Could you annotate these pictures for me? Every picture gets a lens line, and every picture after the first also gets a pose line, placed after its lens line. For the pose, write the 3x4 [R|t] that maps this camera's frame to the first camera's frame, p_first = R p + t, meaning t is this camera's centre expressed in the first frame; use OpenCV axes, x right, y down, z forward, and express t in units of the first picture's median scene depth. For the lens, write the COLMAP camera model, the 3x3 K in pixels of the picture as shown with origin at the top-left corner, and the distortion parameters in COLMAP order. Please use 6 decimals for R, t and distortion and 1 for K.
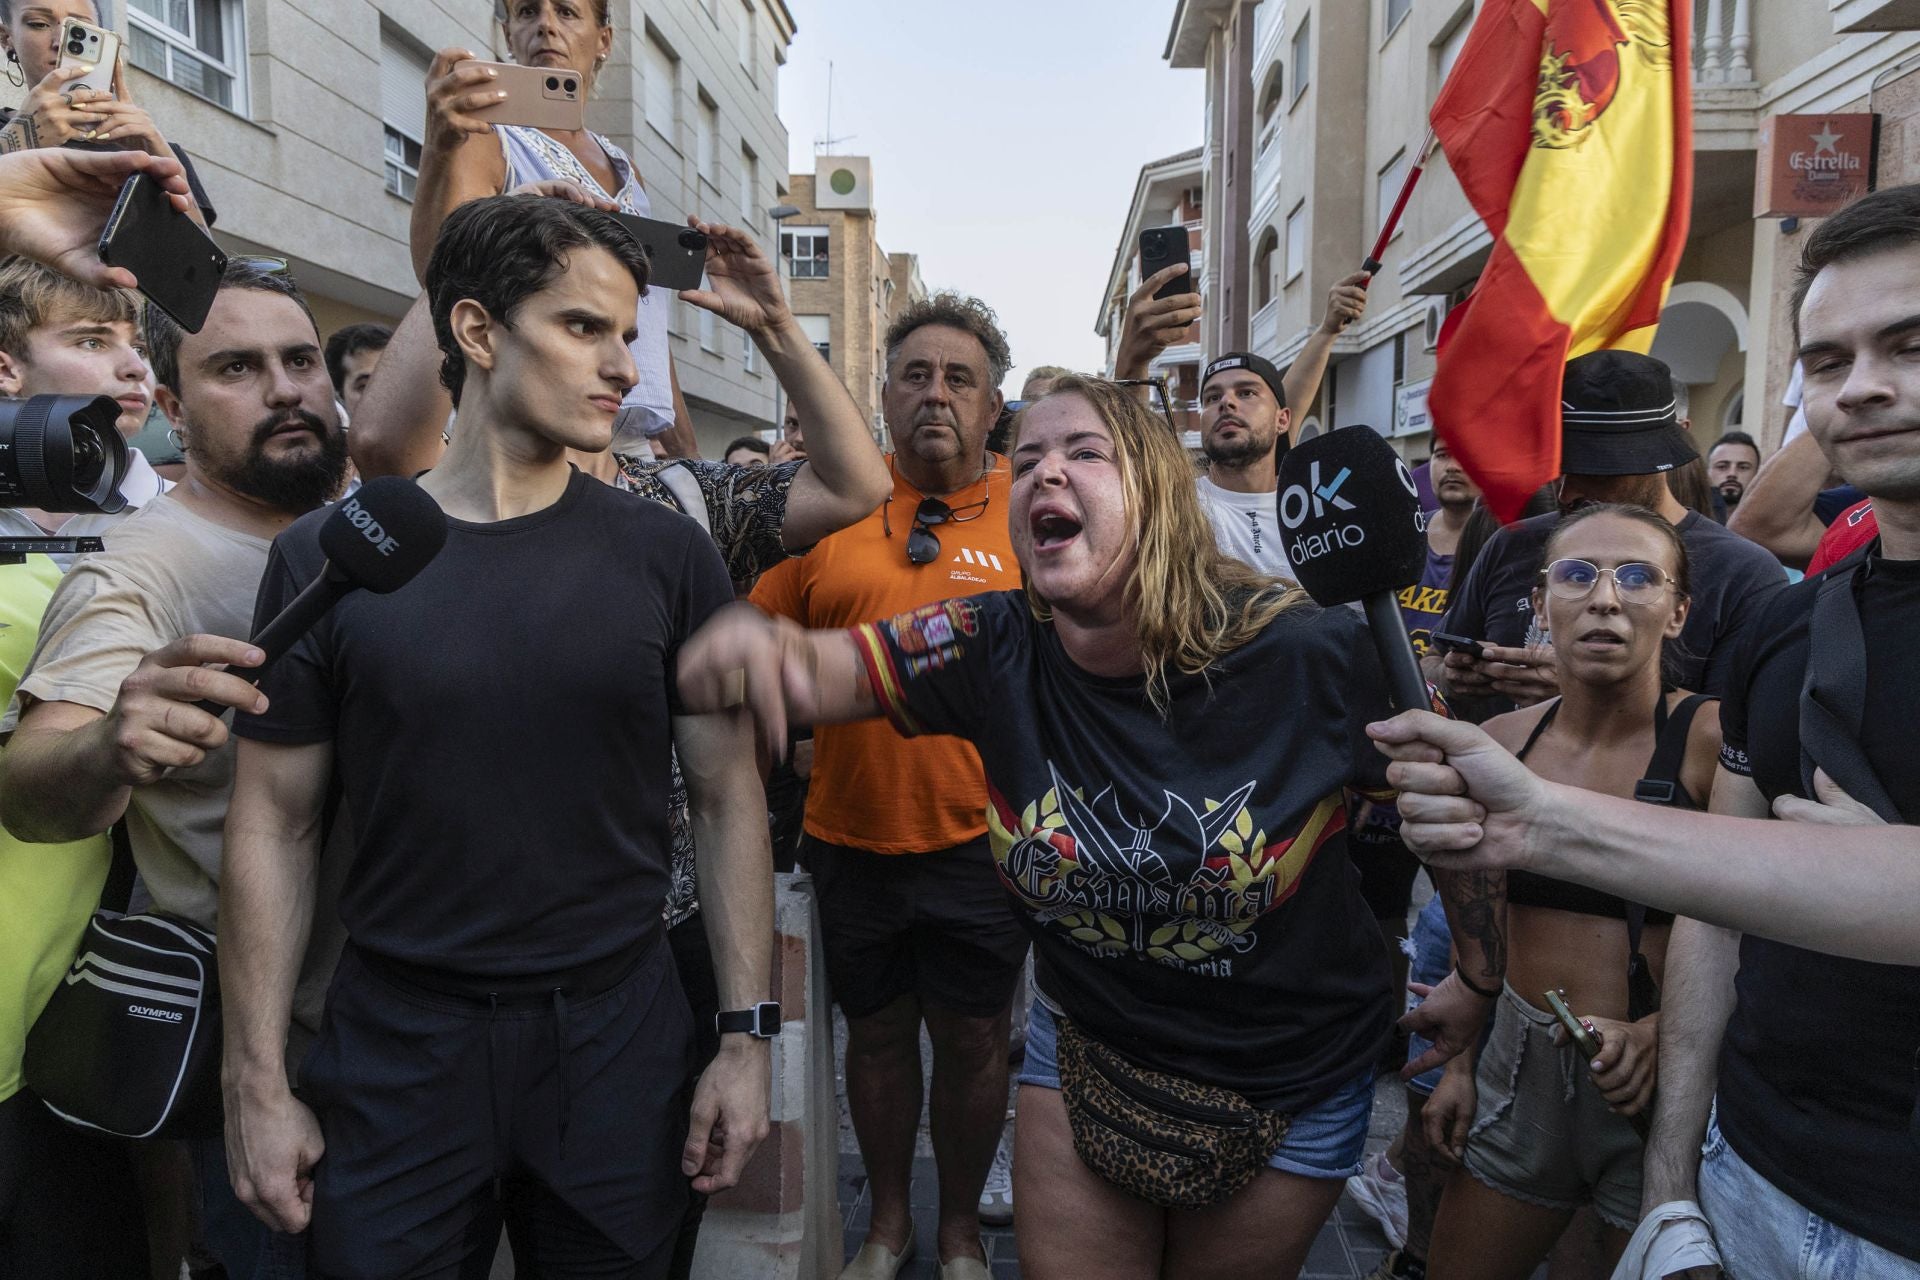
lens RADIAL K [[1268.1, 0, 969.6], [0, 1268.1, 638.7], [0, 0, 1]] dist [0.010801, -0.006668]
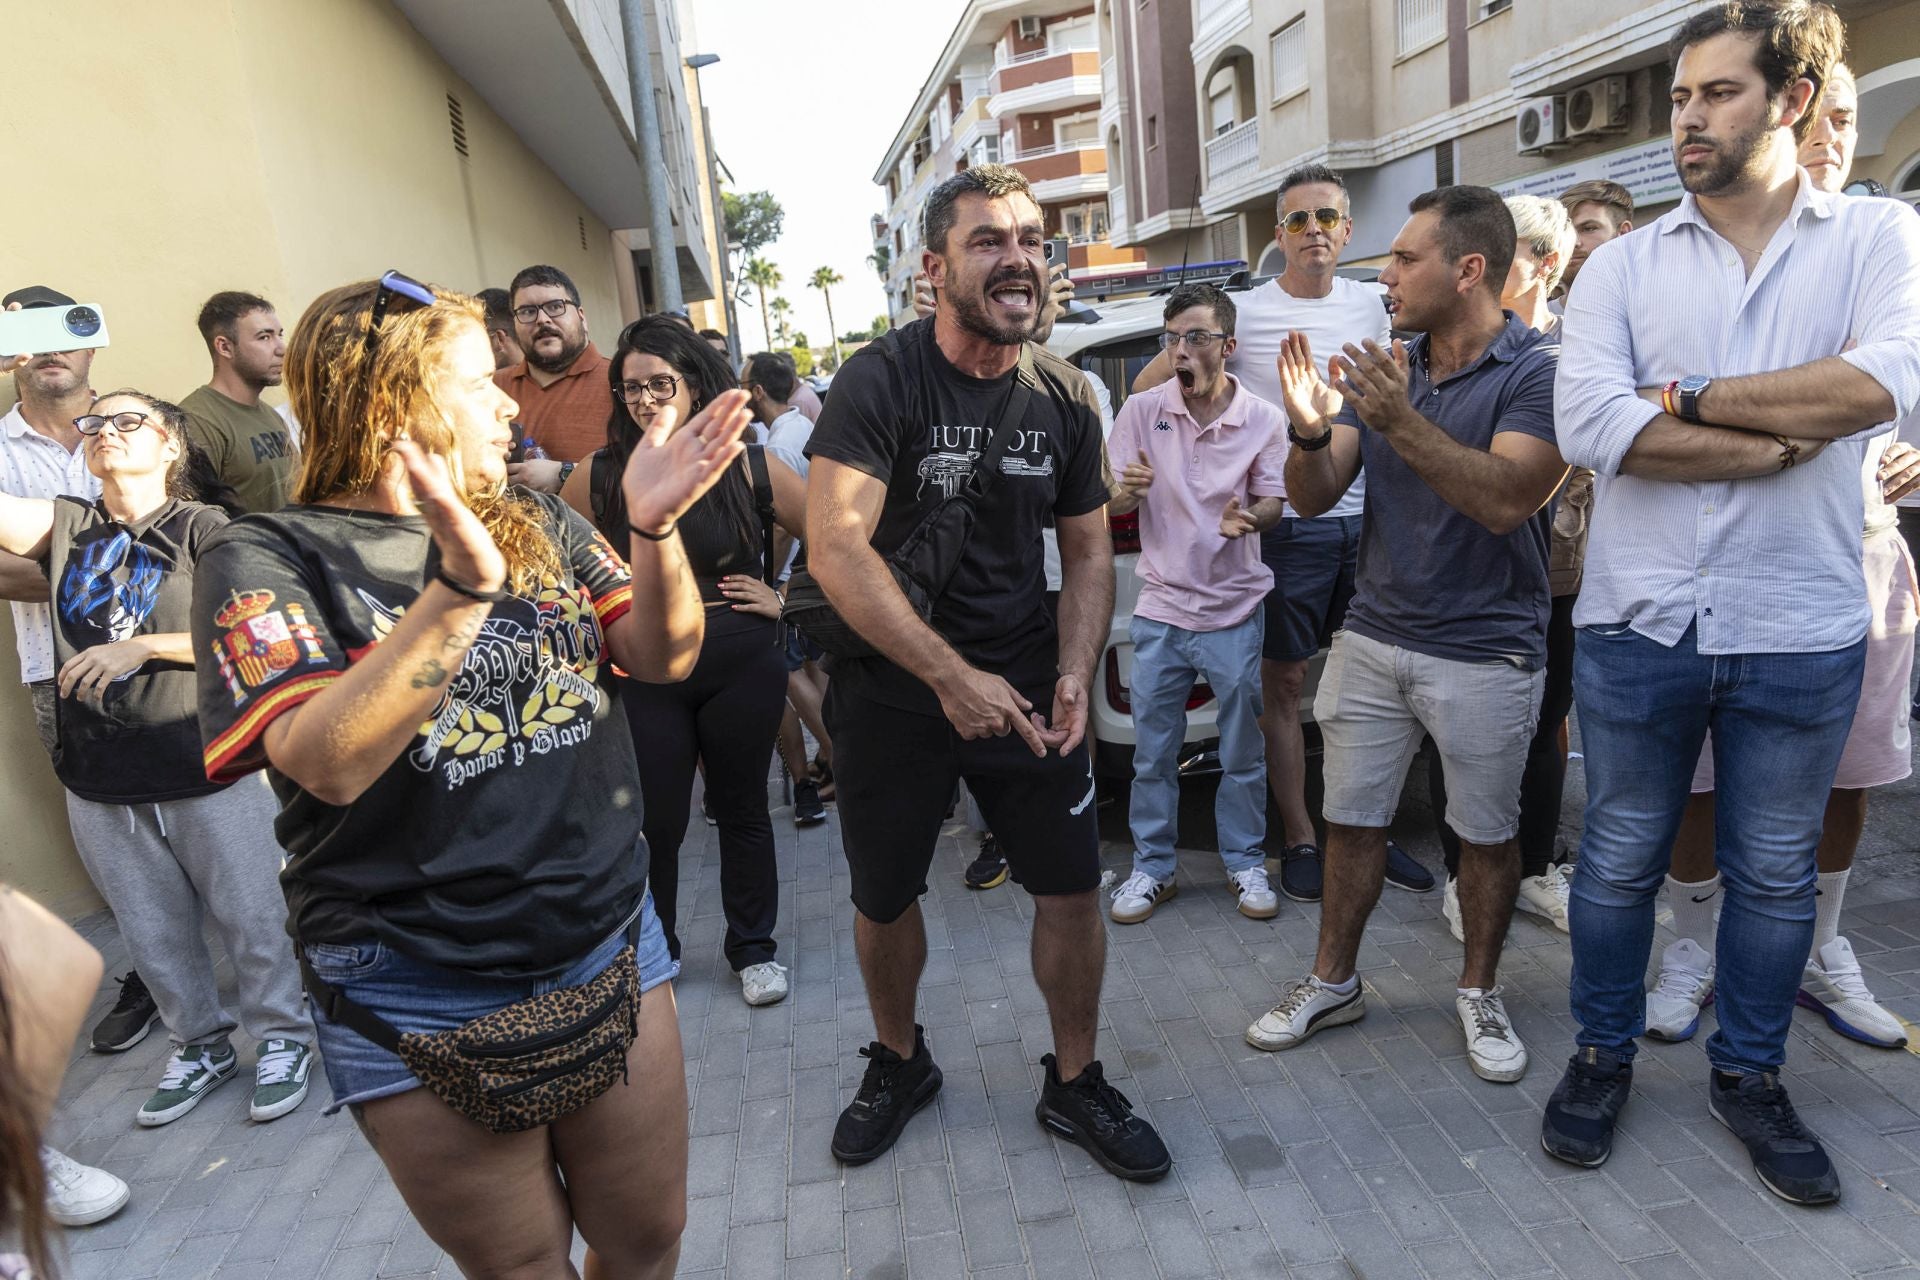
lens RADIAL K [[1268.1, 0, 958.8], [0, 1268.1, 639.6], [0, 0, 1]] dist [0.010801, -0.006668]
pose [[0.973388, -0.136472, 0.184097, -0.208098], [0.116187, 0.986330, 0.116848, -0.003736], [-0.197527, -0.092349, 0.975938, 0.014826]]
